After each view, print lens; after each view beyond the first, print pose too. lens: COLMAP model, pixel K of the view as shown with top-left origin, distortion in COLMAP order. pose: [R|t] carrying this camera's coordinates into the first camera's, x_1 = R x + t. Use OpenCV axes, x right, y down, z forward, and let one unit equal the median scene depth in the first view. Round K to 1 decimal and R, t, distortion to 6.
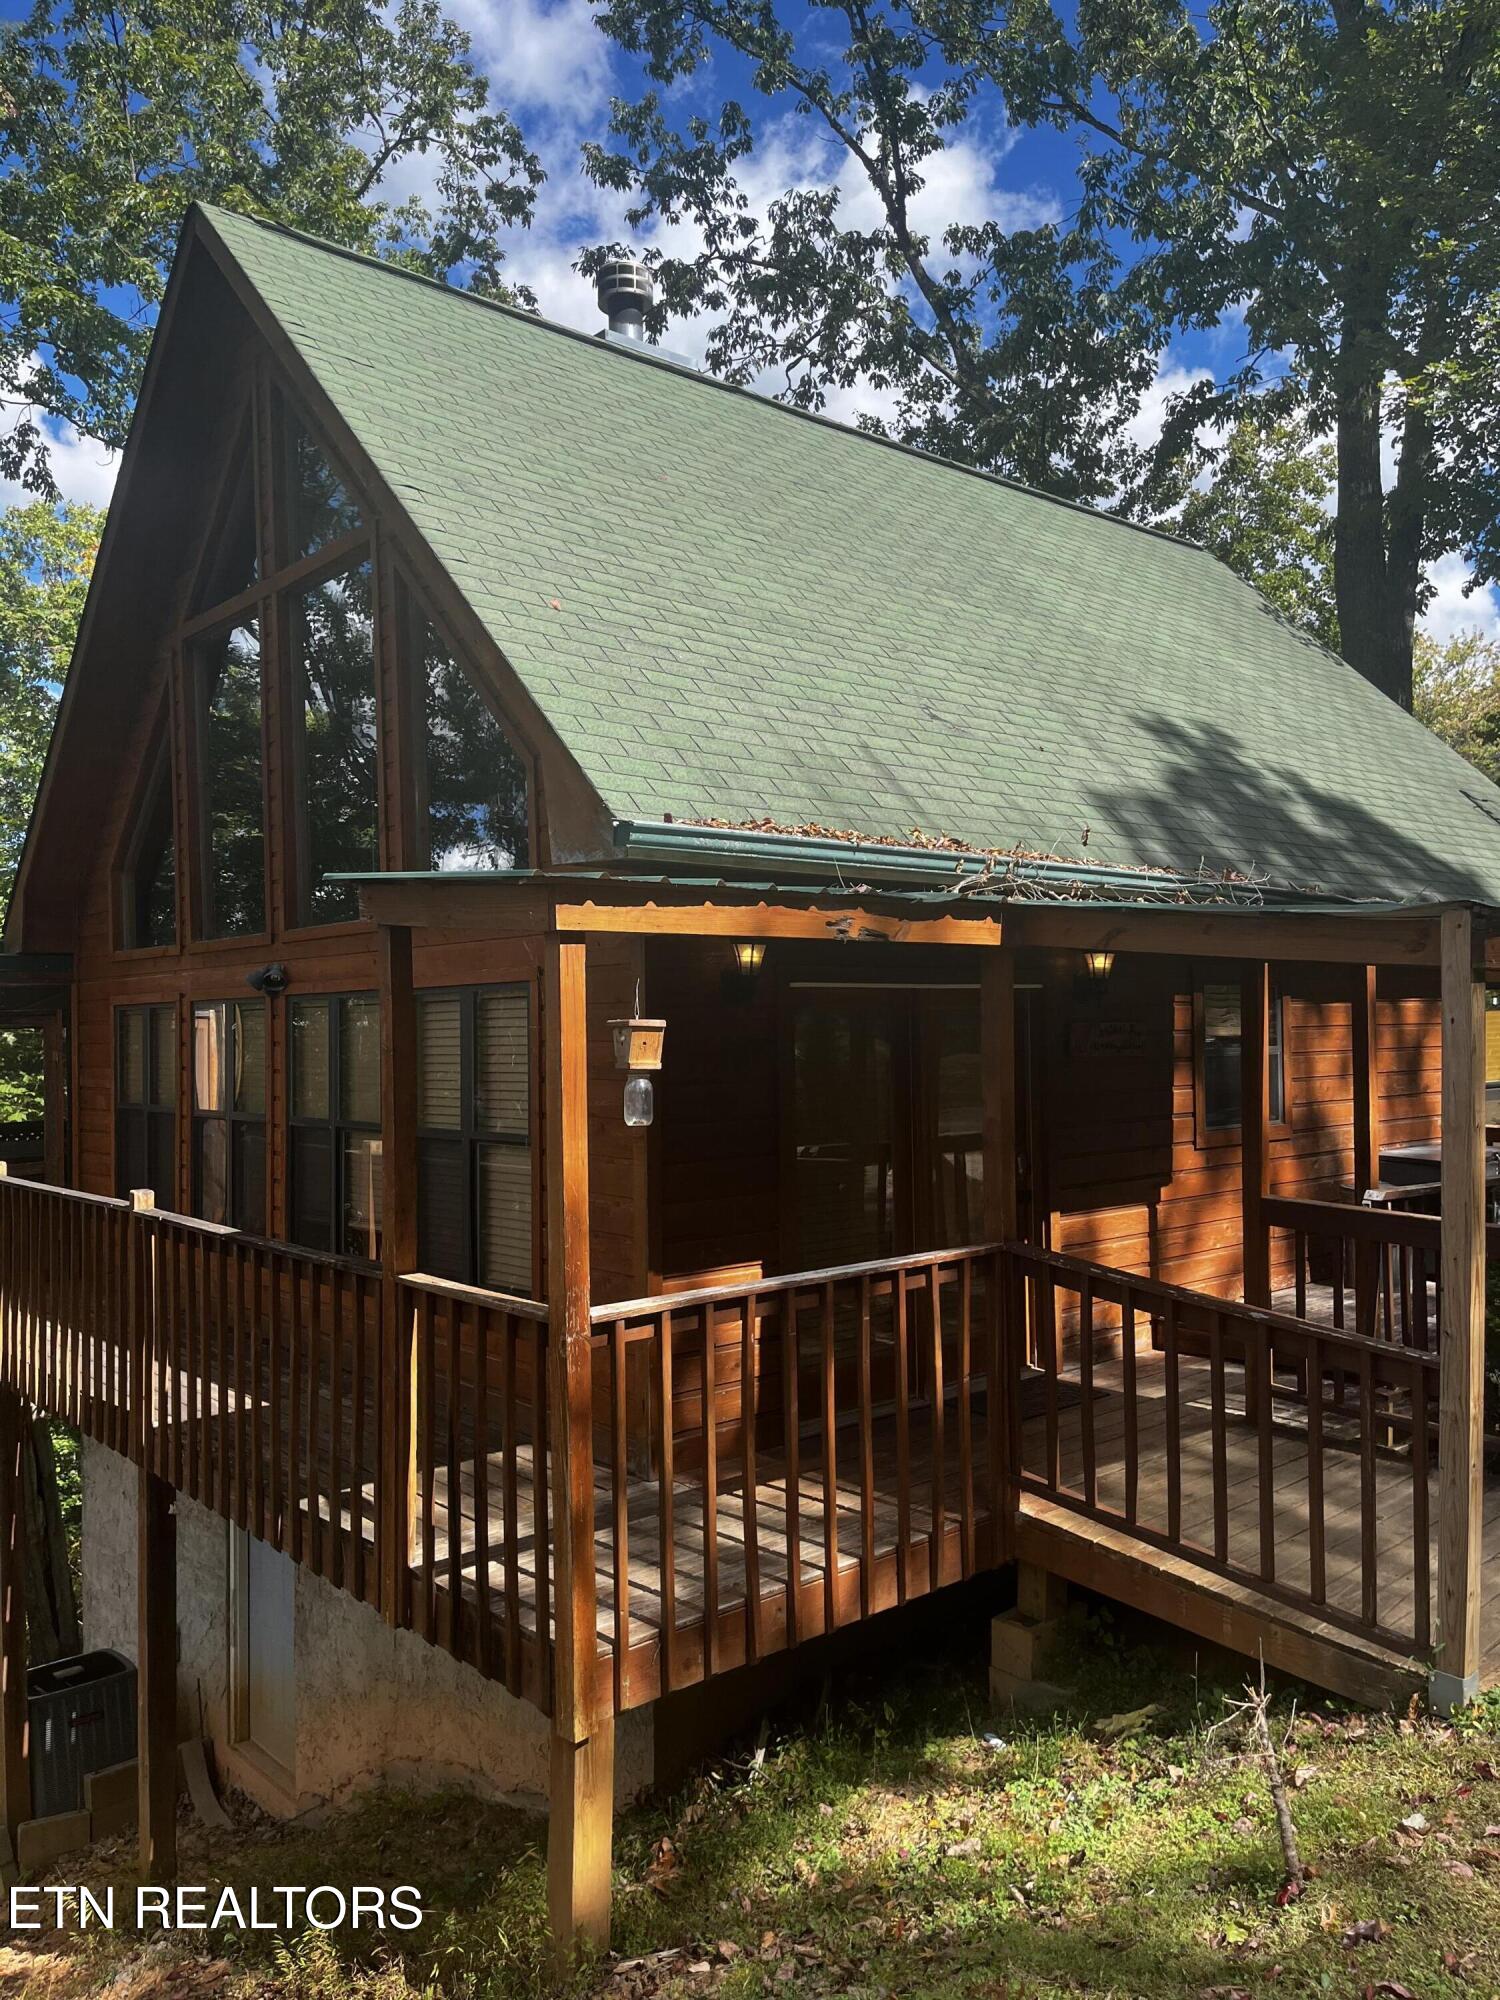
lens RADIAL K [[1495.9, 0, 751.7], [0, 1495.9, 1003.8], [0, 0, 1]] dist [0.077055, -0.092492]
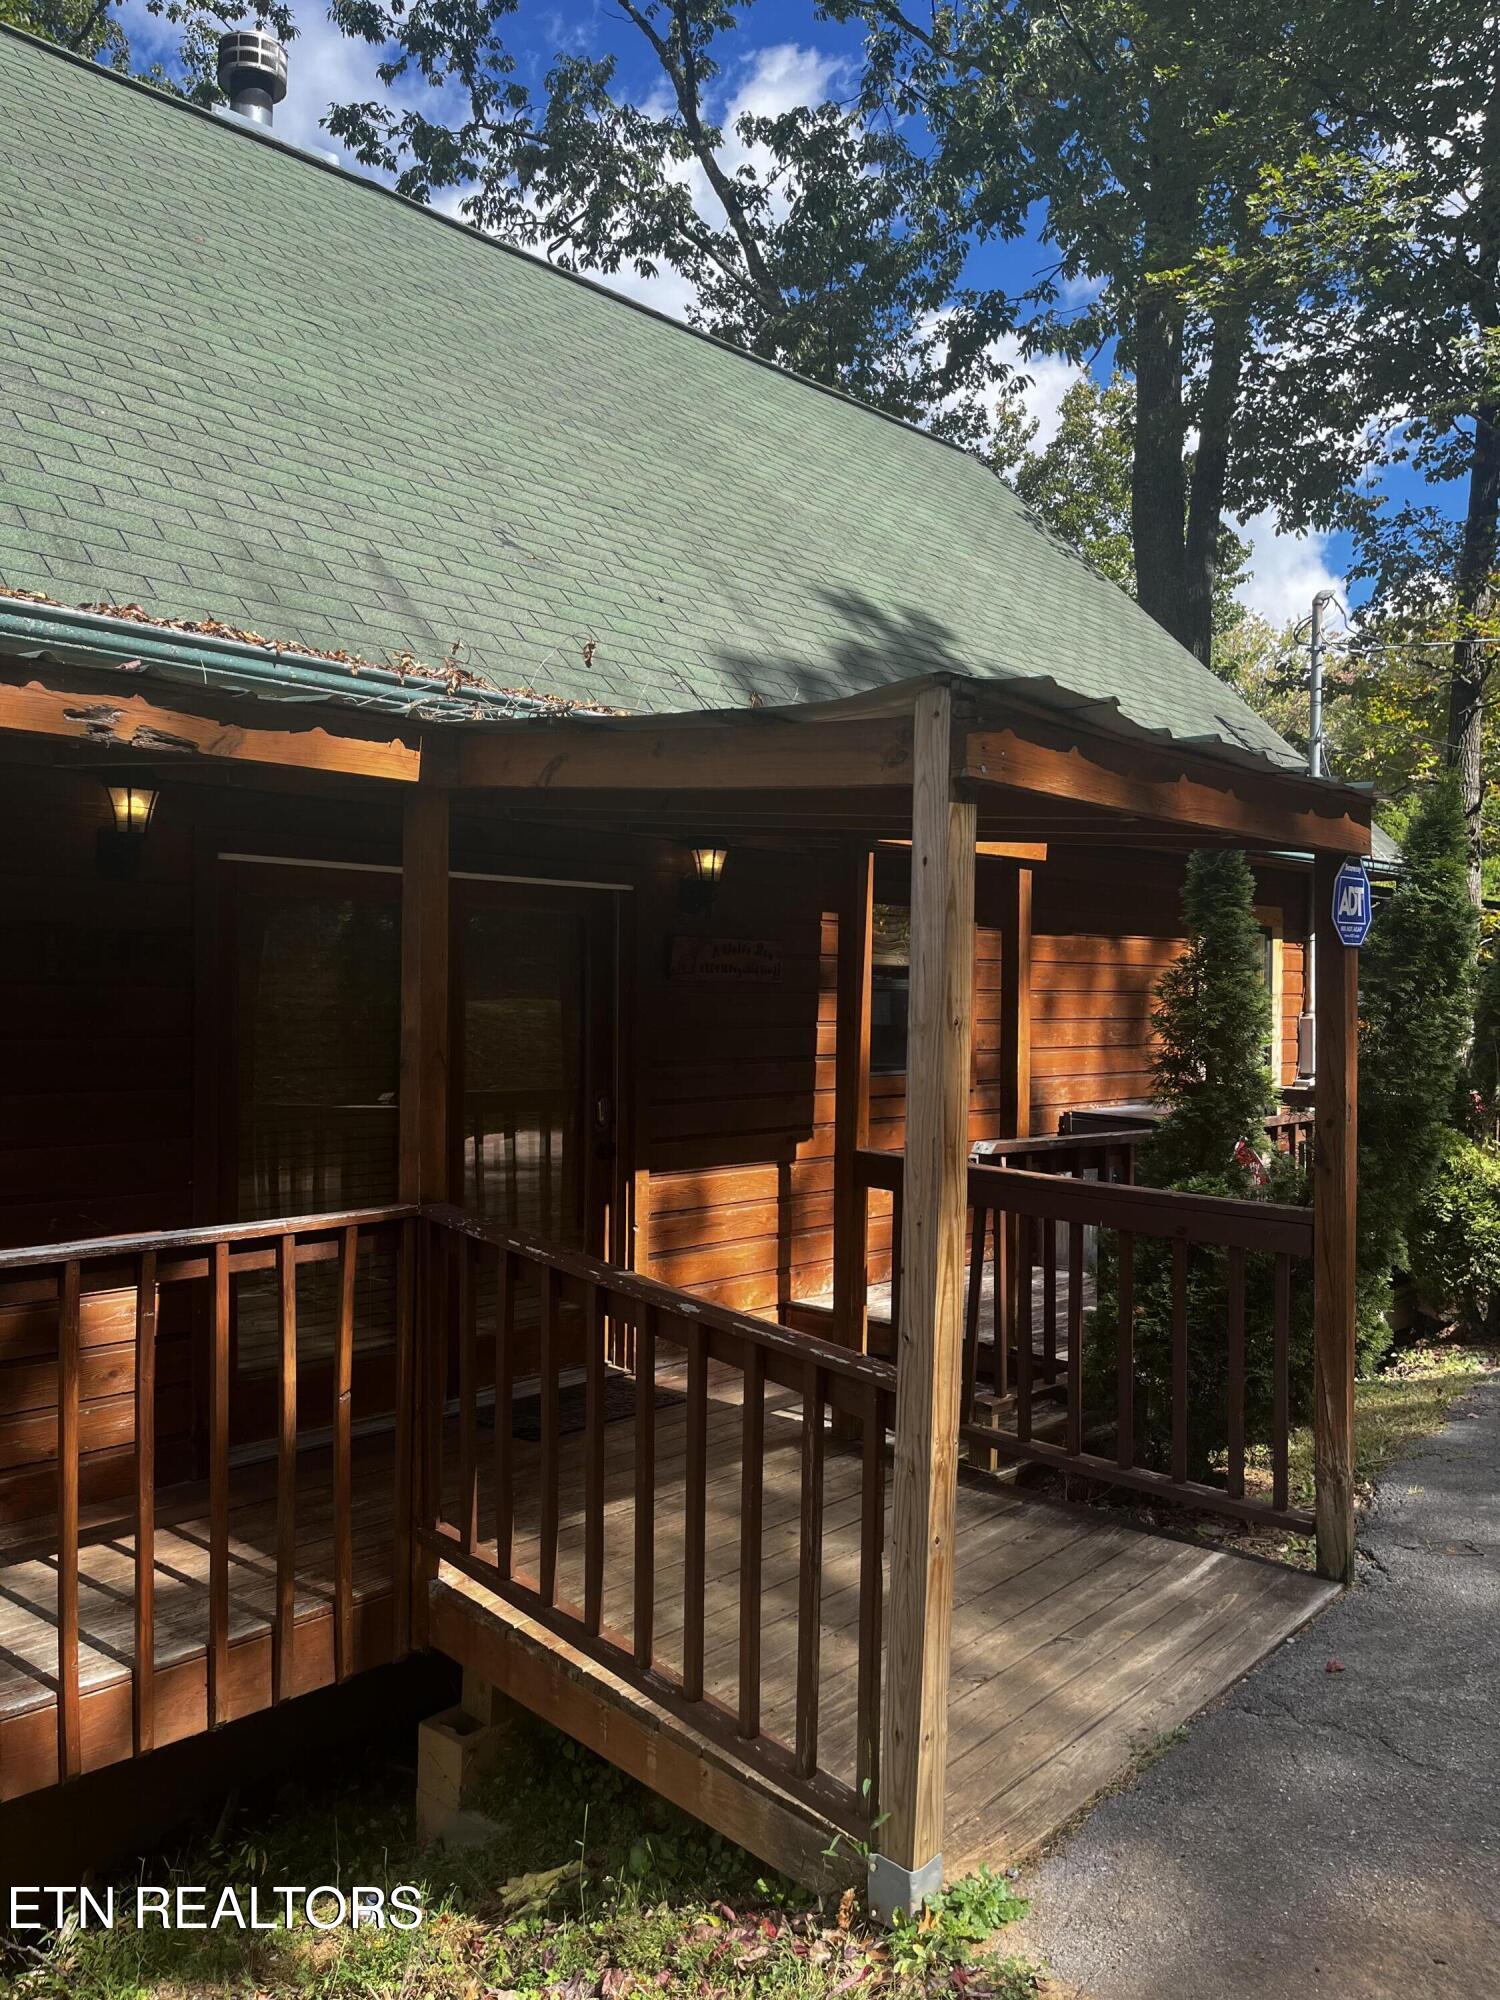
lens RADIAL K [[1490.0, 0, 746.9], [0, 1490.0, 1003.0], [0, 0, 1]] dist [0.084072, -0.085063]
pose [[0.996133, 0.020559, 0.085414, 0.172720], [-0.021906, 0.999649, 0.014868, 0.033515], [-0.085078, -0.016682, 0.996235, 0.188608]]
